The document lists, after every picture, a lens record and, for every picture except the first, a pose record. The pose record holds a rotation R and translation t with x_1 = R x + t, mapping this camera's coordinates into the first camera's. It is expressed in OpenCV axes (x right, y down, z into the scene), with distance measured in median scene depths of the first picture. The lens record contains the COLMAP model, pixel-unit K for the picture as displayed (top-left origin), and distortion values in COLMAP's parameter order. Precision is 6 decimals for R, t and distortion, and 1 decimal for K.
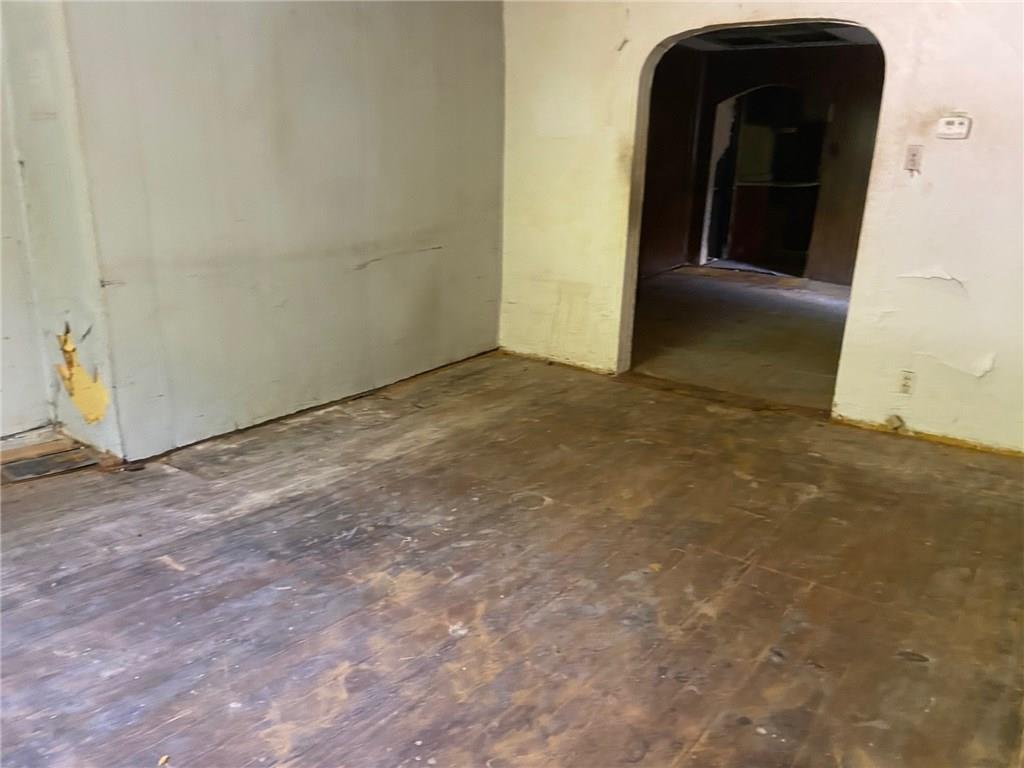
lens RADIAL K [[781.7, 0, 520.9], [0, 781.7, 387.1], [0, 0, 1]] dist [0.039341, -0.043665]
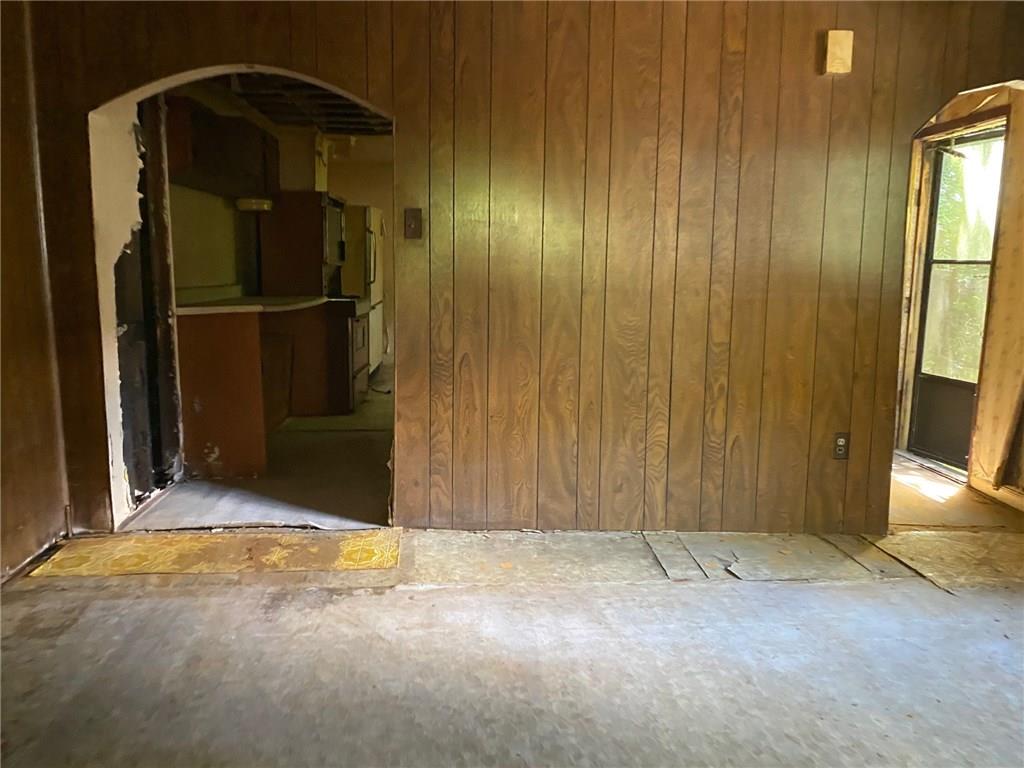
lens RADIAL K [[781.7, 0, 510.5], [0, 781.7, 366.5], [0, 0, 1]] dist [0.039341, -0.043665]
pose [[0.782830, -0.117952, 0.610953, 0.328097], [0.211692, 0.973785, -0.083246, -0.336884], [-0.585118, 0.194502, 0.787278, 1.215477]]
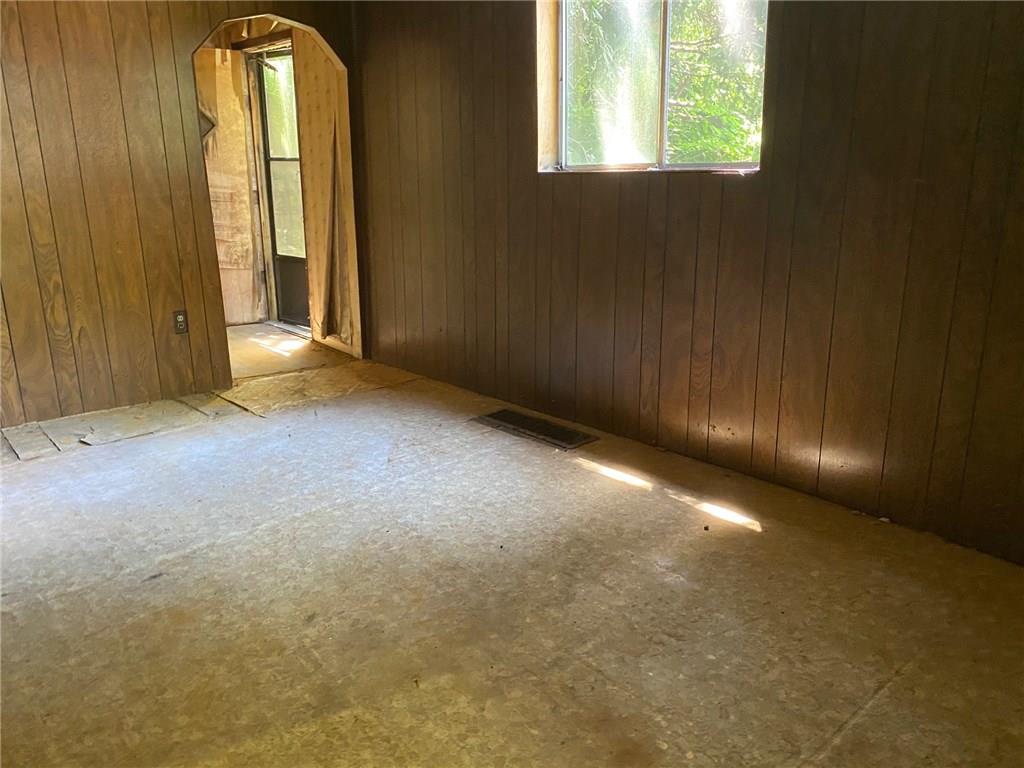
lens RADIAL K [[781.7, 0, 516.9], [0, 781.7, 371.7], [0, 0, 1]] dist [0.039341, -0.043665]
pose [[0.233094, -0.305115, 0.923348, 0.258970], [0.314537, 0.922119, 0.225305, -0.283349], [-0.920181, 0.237909, 0.310910, 0.995958]]
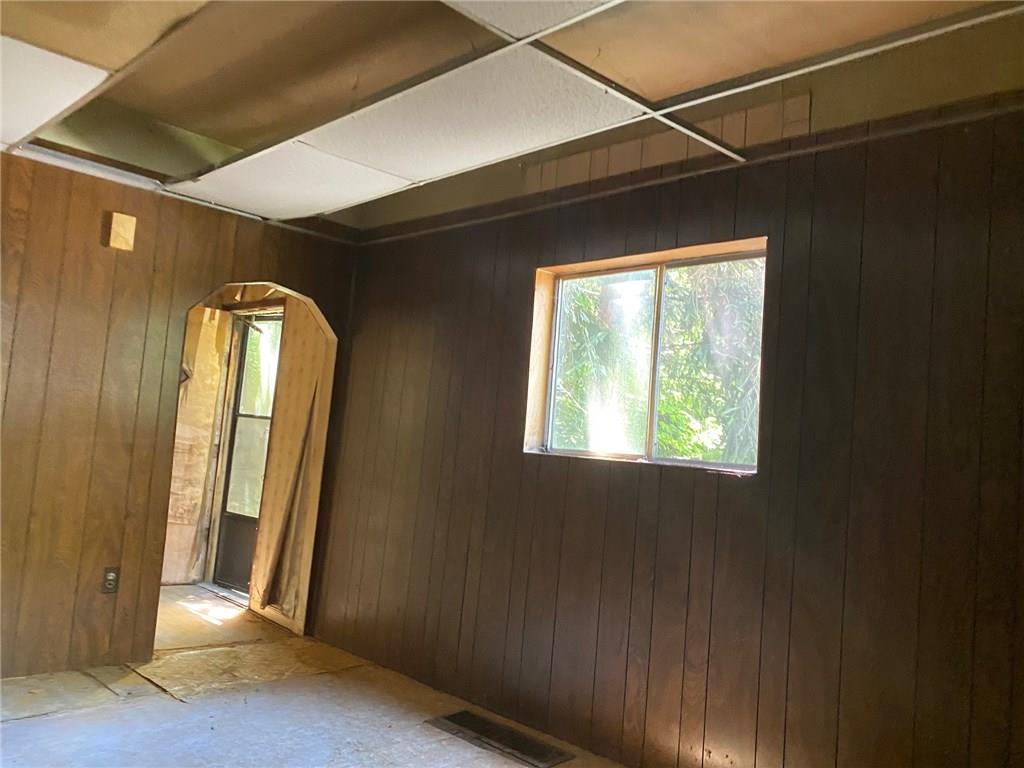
lens RADIAL K [[781.7, 0, 518.7], [0, 781.7, 379.8], [0, 0, 1]] dist [0.039341, -0.043665]
pose [[0.169104, 0.036247, 0.984931, 0.286473], [0.229037, 0.970521, -0.075040, -0.298435], [-0.958617, 0.238275, 0.155817, 1.043793]]
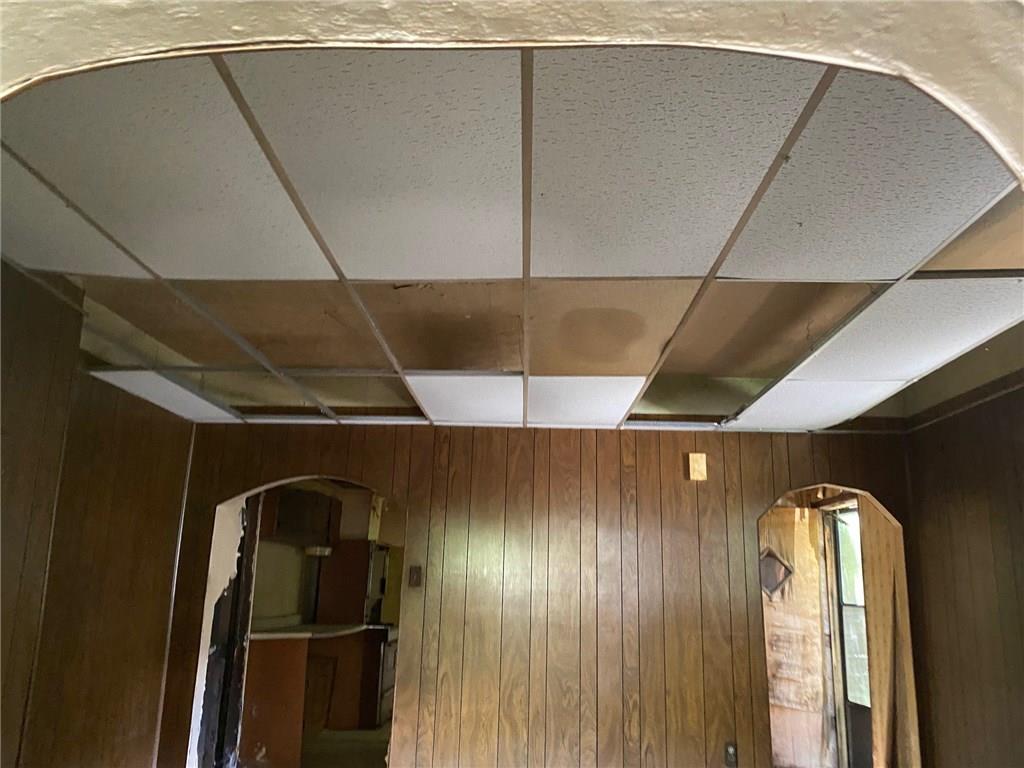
lens RADIAL K [[781.7, 0, 515.2], [0, 781.7, 391.7], [0, 0, 1]] dist [0.039341, -0.043665]
pose [[0.831284, 0.106006, 0.545646, 0.210733], [0.182981, 0.874744, -0.448710, -0.255266], [-0.524867, 0.472848, 0.707764, 0.839077]]
